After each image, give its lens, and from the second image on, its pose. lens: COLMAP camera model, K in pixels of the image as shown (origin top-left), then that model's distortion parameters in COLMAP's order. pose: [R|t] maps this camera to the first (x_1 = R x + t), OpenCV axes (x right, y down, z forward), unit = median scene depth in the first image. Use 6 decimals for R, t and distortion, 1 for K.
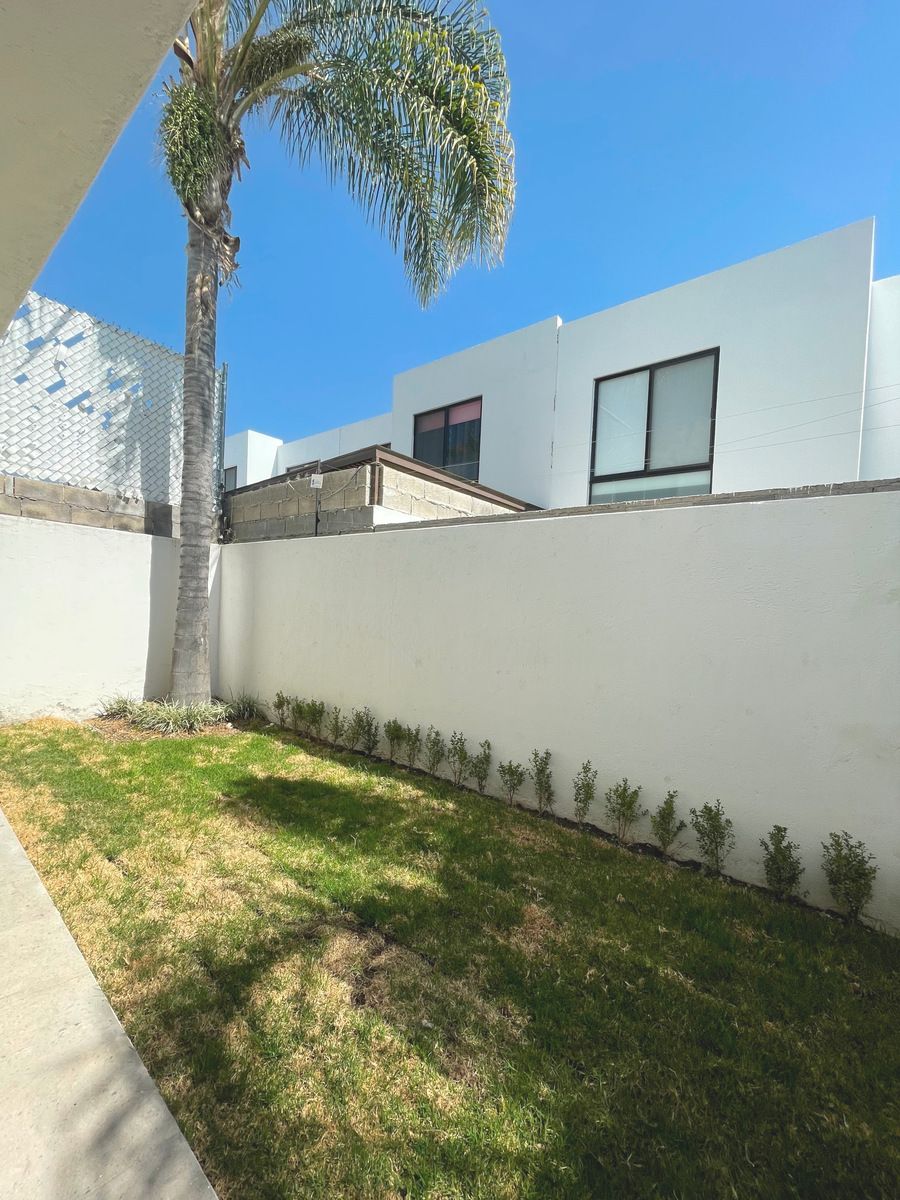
lens RADIAL K [[488.2, 0, 448.2], [0, 488.2, 619.8], [0, 0, 1]] dist [-0.001206, 0.000021]
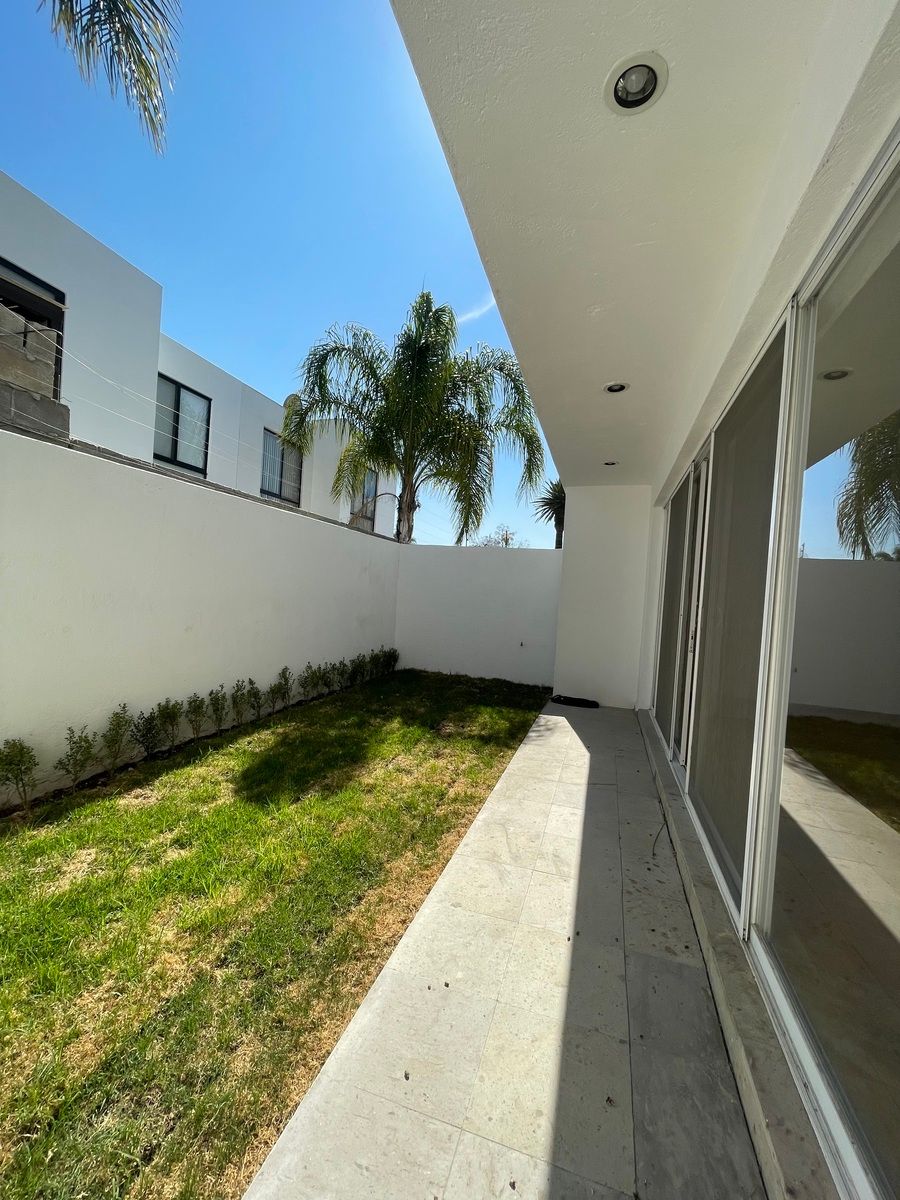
lens RADIAL K [[509.2, 0, 448.5], [0, 509.2, 594.6], [0, 0, 1]] dist [-0.002296, 0.000503]
pose [[-0.383431, -0.088781, 0.919292, -1.048515], [-0.068752, 0.995351, 0.067451, -0.072935], [-0.921007, -0.037341, -0.387753, 0.851981]]
